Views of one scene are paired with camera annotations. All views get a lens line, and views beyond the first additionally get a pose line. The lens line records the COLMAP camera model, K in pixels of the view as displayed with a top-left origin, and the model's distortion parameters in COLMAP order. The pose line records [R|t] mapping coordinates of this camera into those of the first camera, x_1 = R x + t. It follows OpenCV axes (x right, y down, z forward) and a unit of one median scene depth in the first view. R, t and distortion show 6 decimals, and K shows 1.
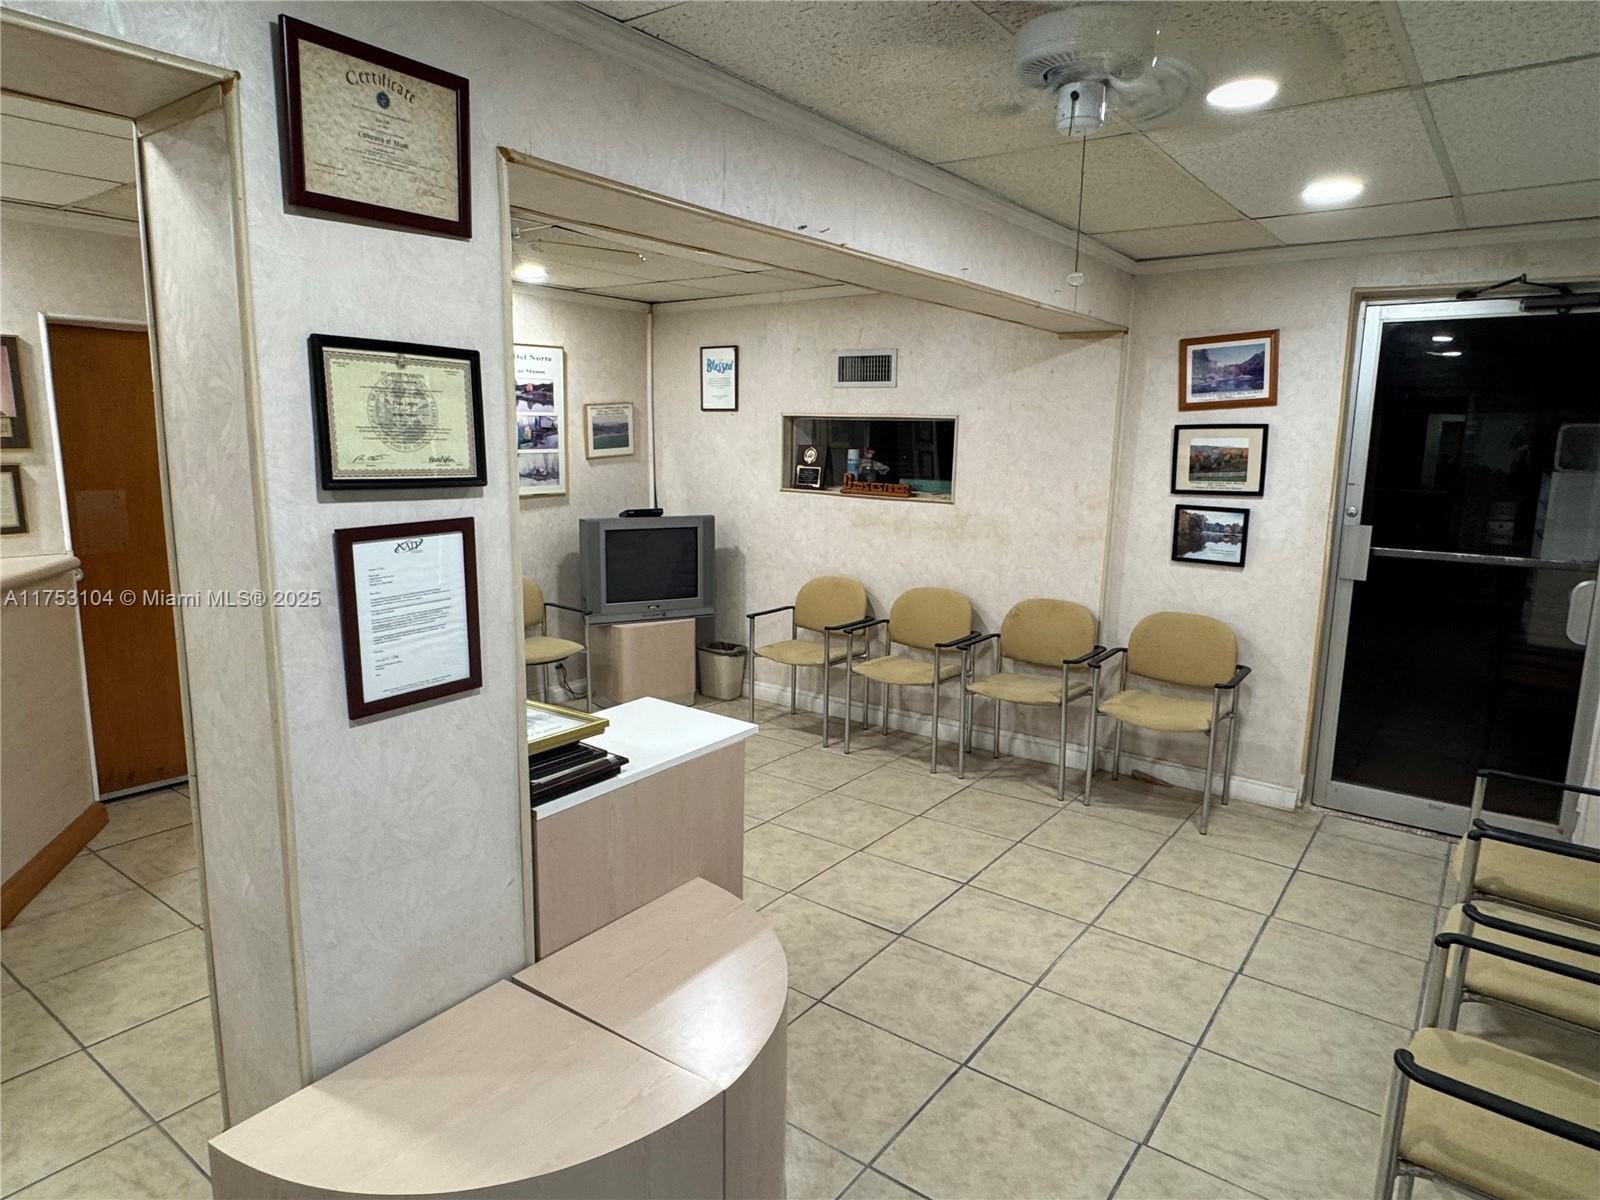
lens RADIAL K [[976.1, 0, 800.0], [0, 976.1, 600.0], [0, 0, 1]] dist [0.000108, 0.000022]
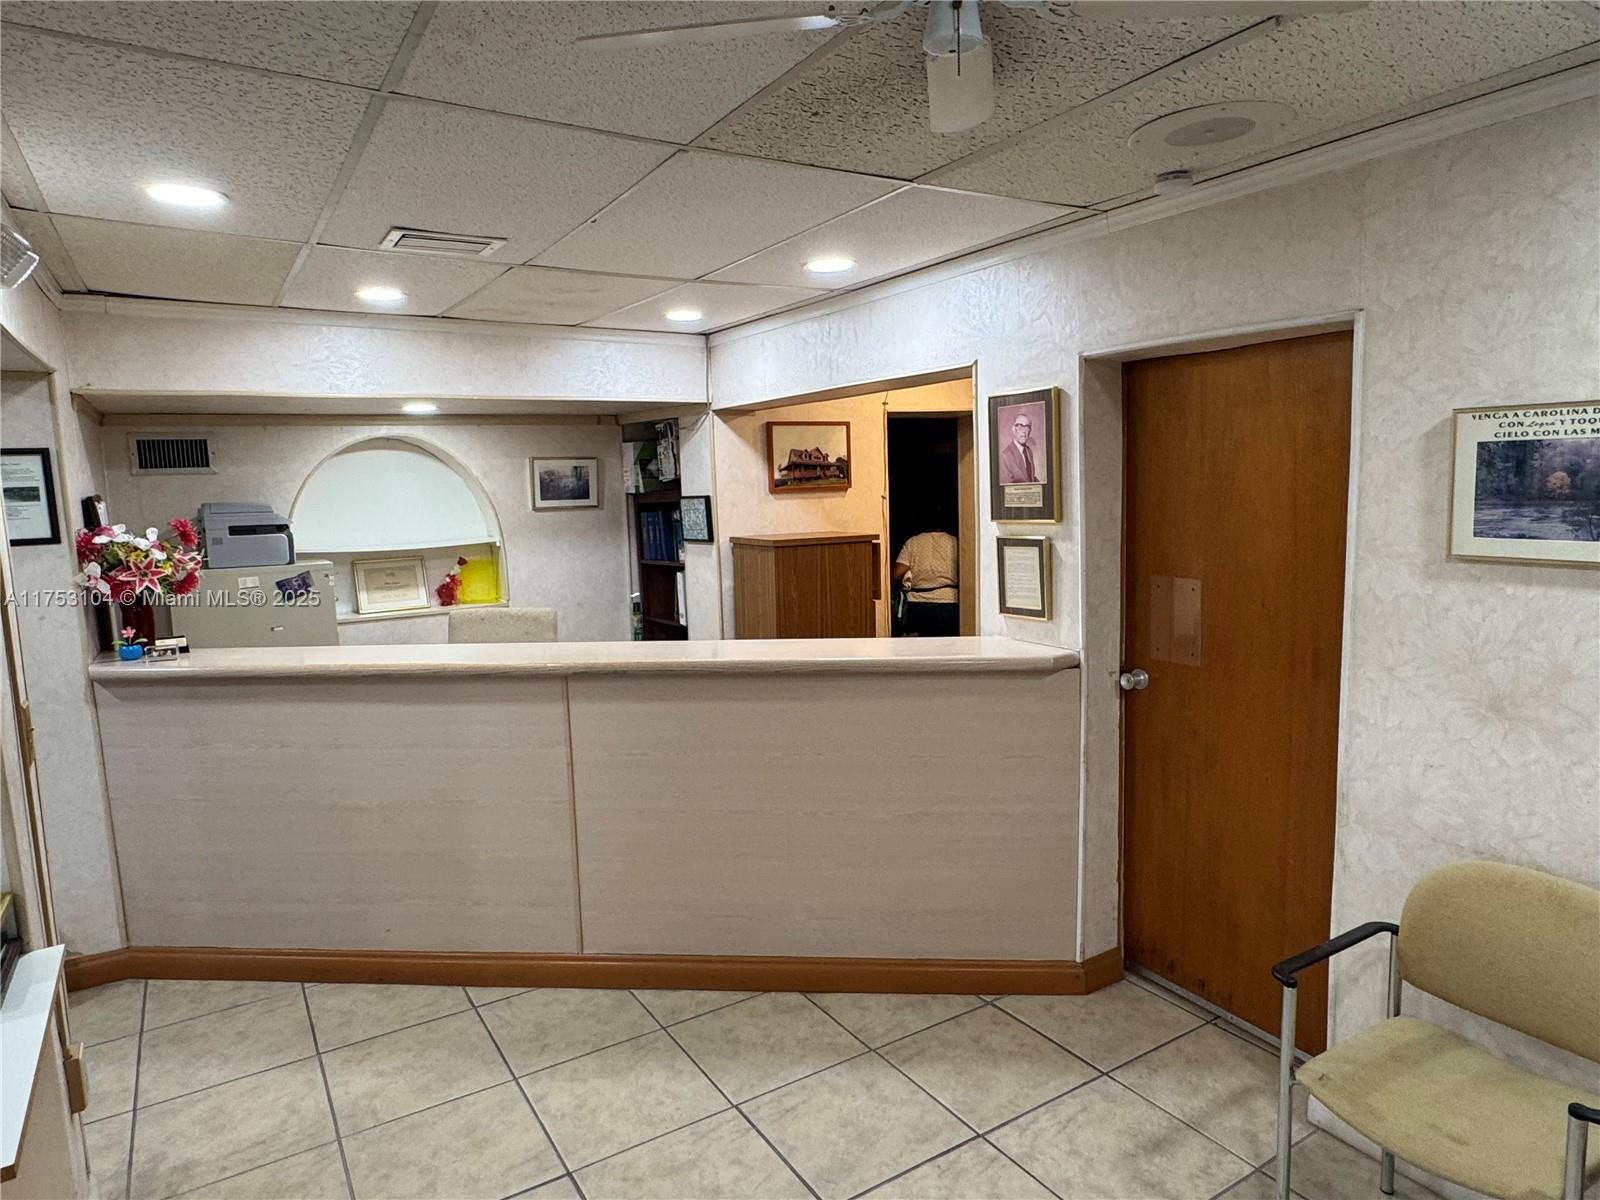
lens RADIAL K [[976.1, 0, 800.0], [0, 976.1, 600.0], [0, 0, 1]] dist [0.000108, 0.000022]
pose [[-0.365565, 0.109919, -0.924273, 0.067032], [-0.133307, 0.976583, 0.168865, -0.201880], [0.921190, 0.184943, -0.342352, 1.103375]]
